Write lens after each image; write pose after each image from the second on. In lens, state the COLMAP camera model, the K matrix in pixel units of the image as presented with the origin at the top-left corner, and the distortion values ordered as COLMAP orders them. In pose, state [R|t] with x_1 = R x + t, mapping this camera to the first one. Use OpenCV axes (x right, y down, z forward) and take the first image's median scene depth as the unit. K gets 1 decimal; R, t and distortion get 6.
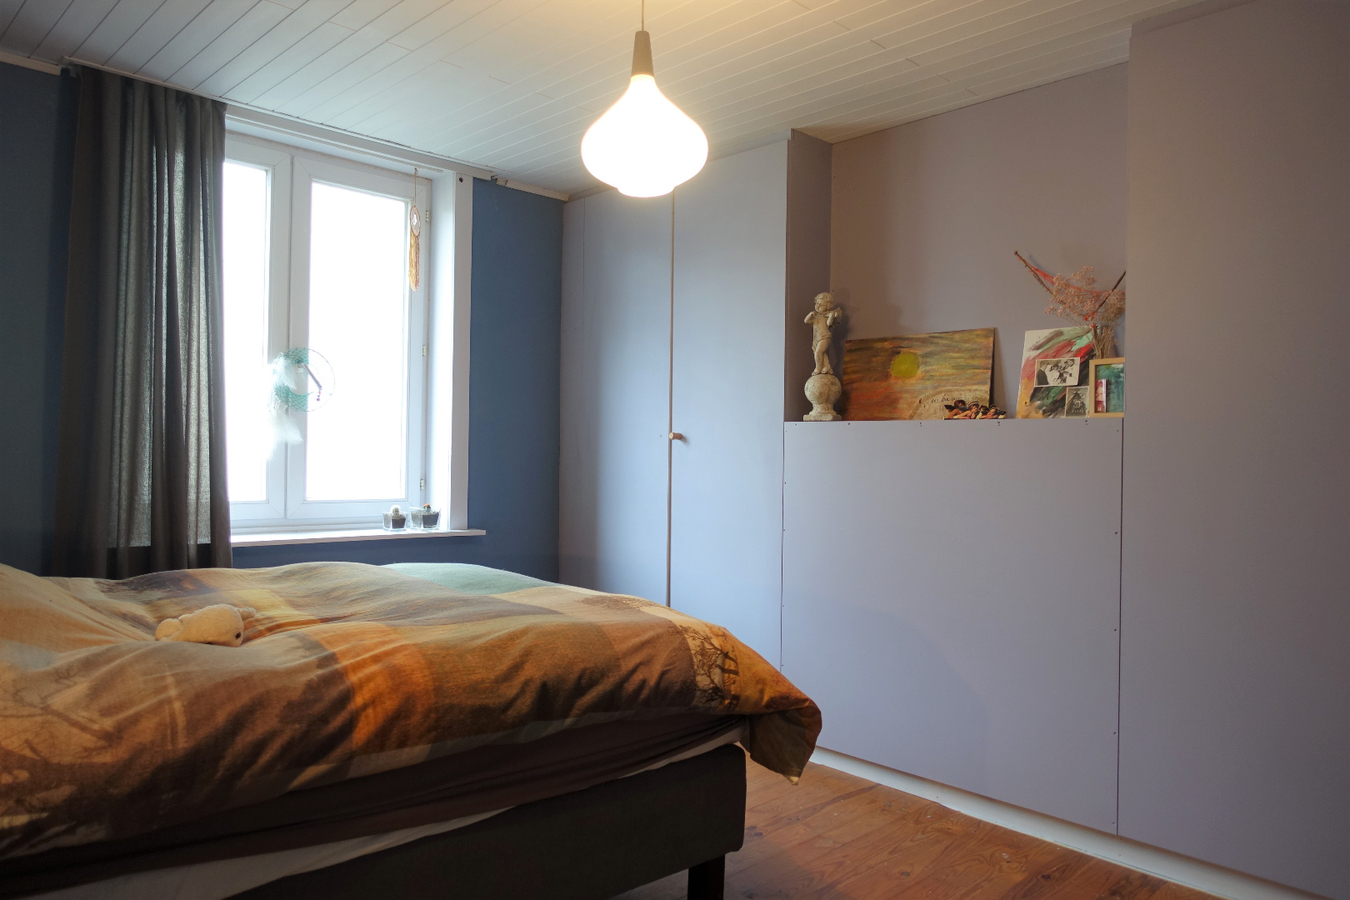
lens RADIAL K [[925.7, 0, 678.6], [0, 925.7, 462.1], [0, 0, 1]] dist [-0.001256, 0.001332]
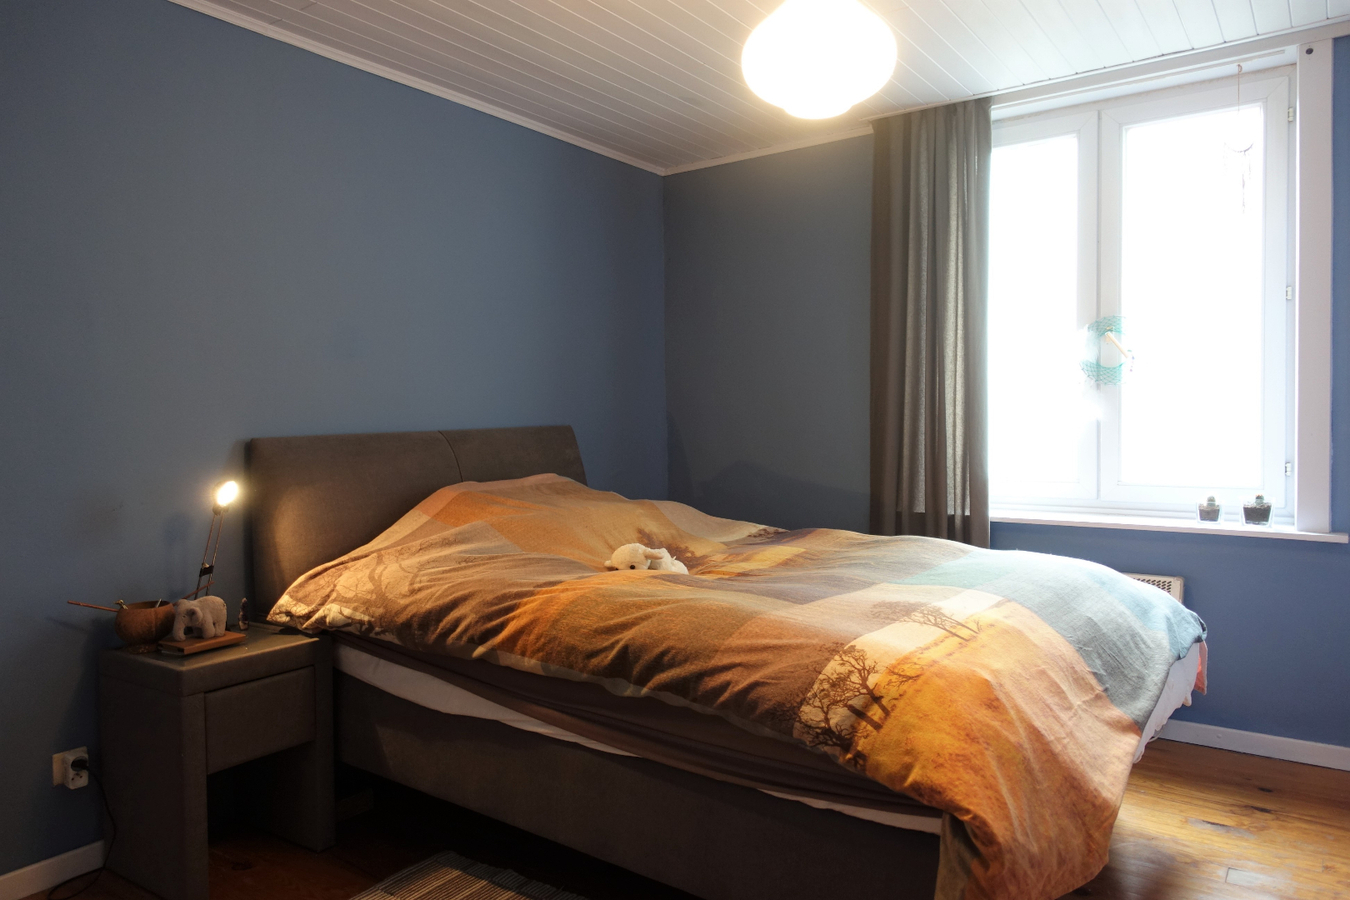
lens RADIAL K [[925.7, 0, 678.6], [0, 925.7, 462.1], [0, 0, 1]] dist [-0.001256, 0.001332]
pose [[0.180376, 0.022029, -0.983351, 0.761096], [-0.000637, 0.999752, 0.022280, 0.003490], [0.983598, -0.003392, 0.180345, 0.728971]]
